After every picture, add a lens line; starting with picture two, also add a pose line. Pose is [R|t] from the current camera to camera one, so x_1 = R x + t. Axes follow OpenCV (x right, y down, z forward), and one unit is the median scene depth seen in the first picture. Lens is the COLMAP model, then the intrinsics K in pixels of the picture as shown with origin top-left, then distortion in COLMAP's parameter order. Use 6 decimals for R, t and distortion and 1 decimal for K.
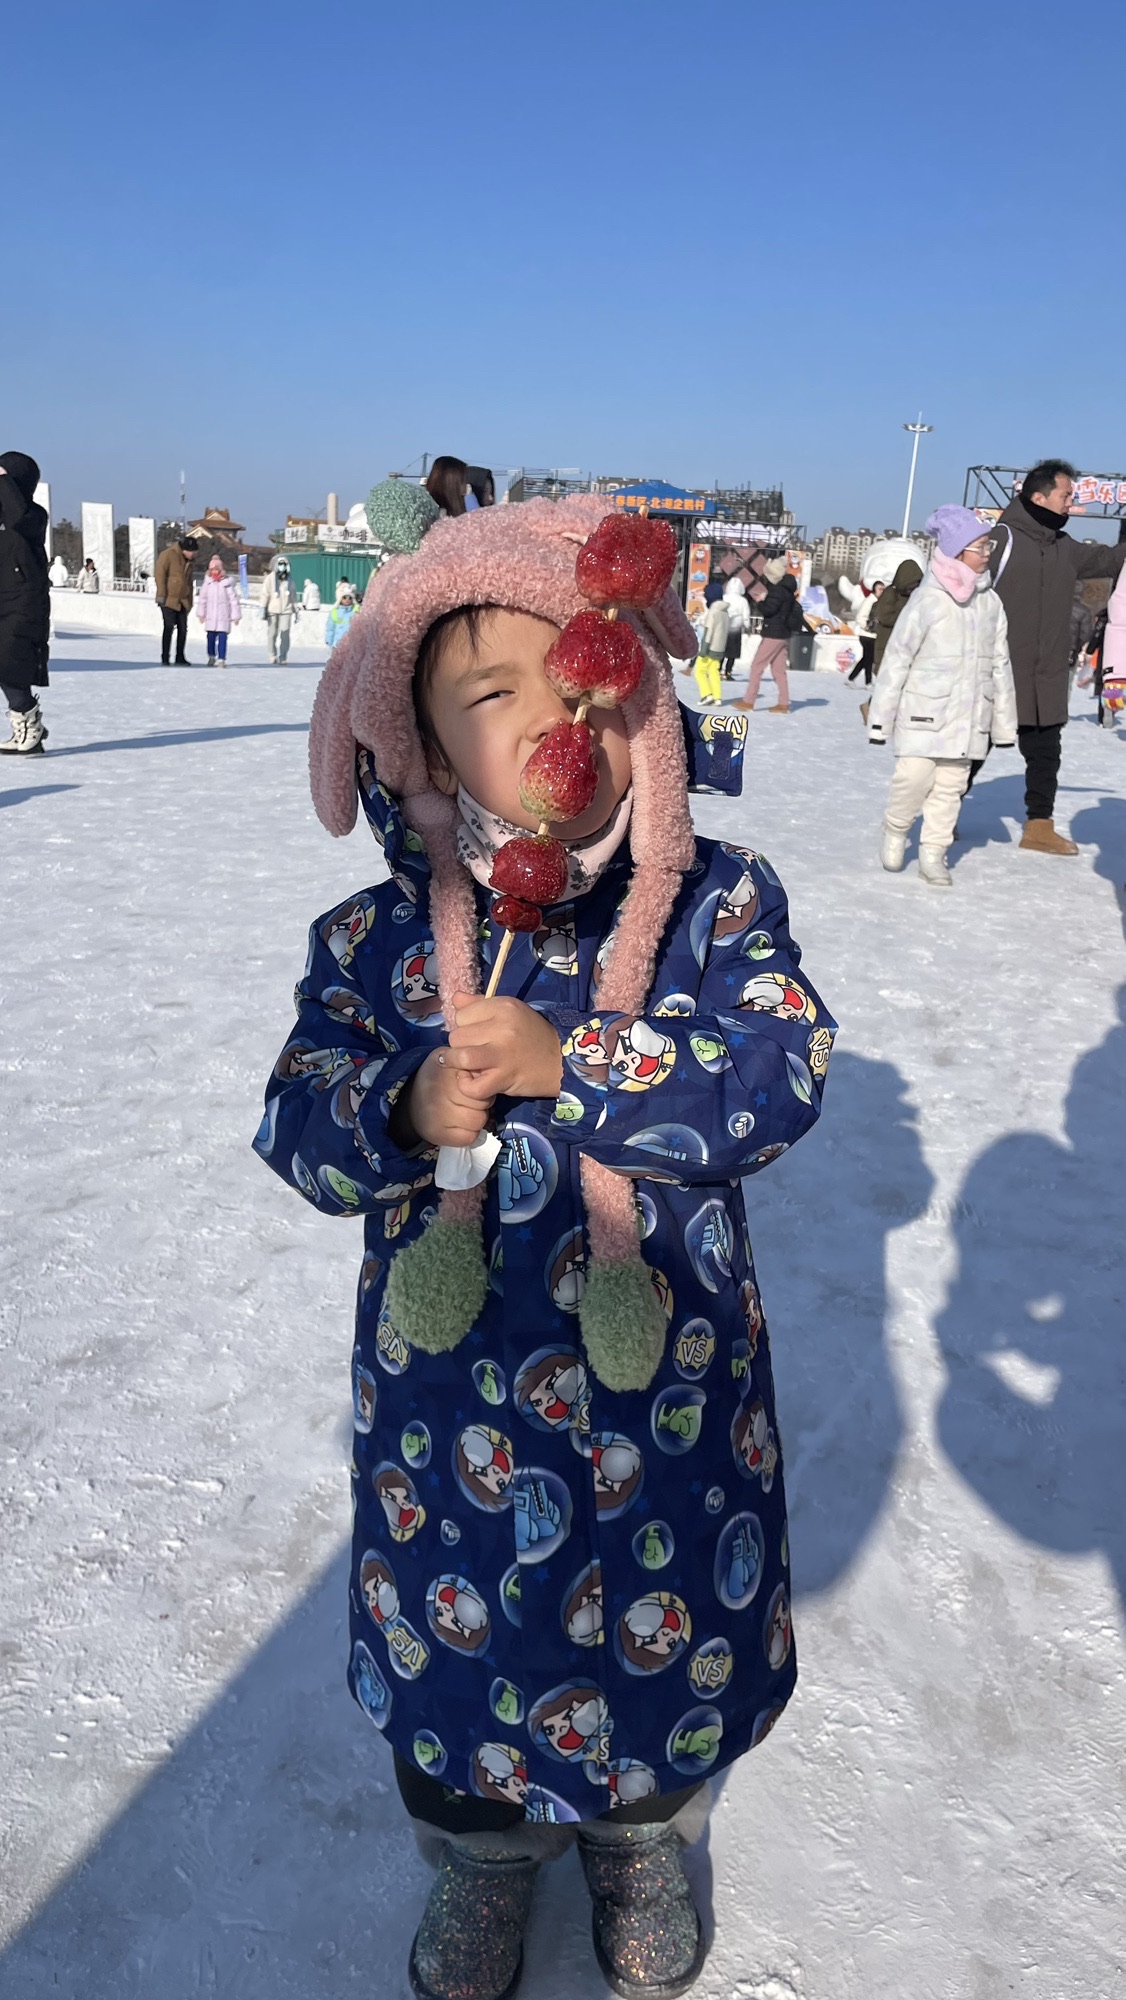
lens RADIAL K [[1516.6, 0, 563.7], [0, 1516.6, 999.0], [0, 0, 1]] dist [0.006764, 0.000290]
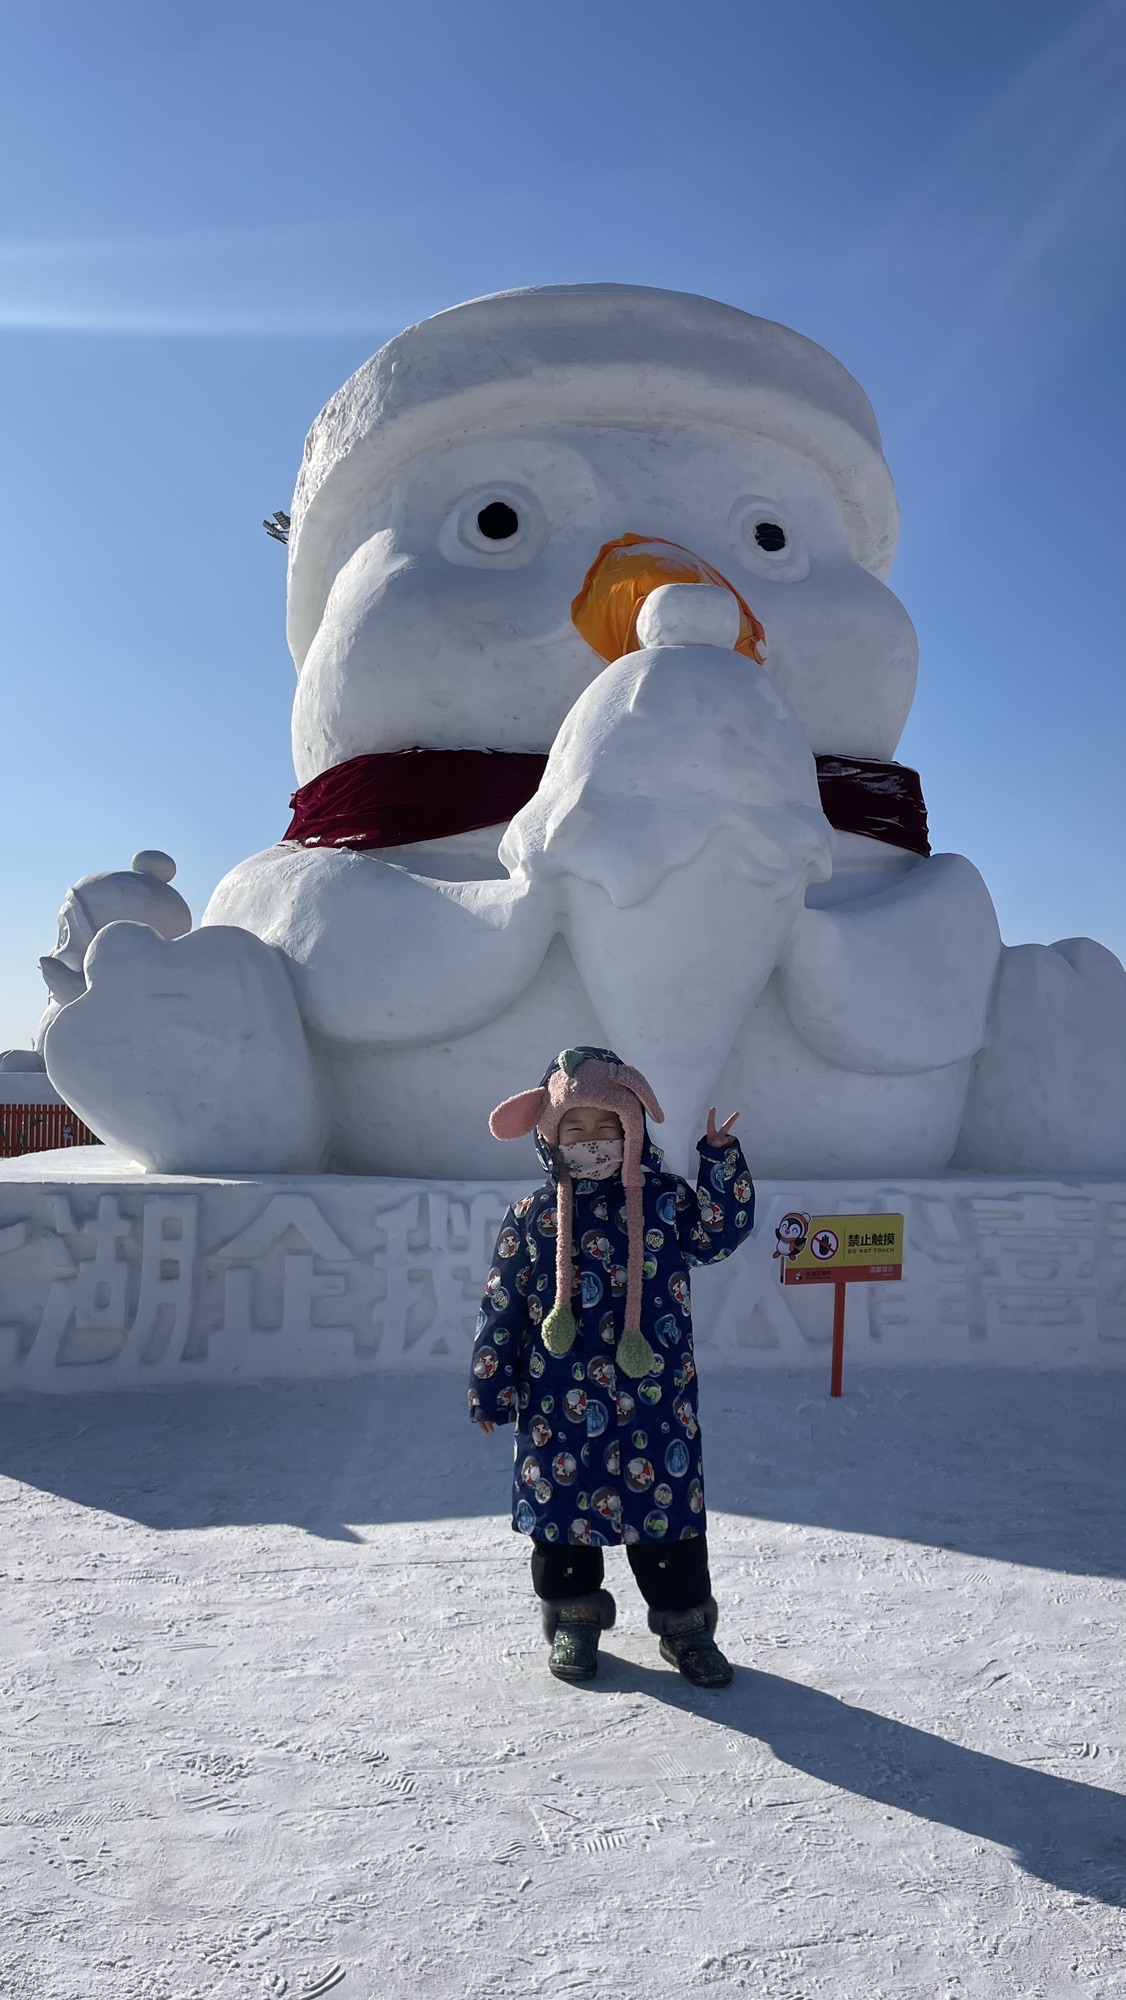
lens RADIAL K [[1516.6, 0, 563.2], [0, 1516.6, 997.3], [0, 0, 1]] dist [0.006764, 0.000290]
pose [[0.998798, 0.007756, -0.048397, 0.047945], [-0.016227, 0.984043, -0.177192, 0.075336], [0.046250, 0.177764, 0.982986, -1.699024]]
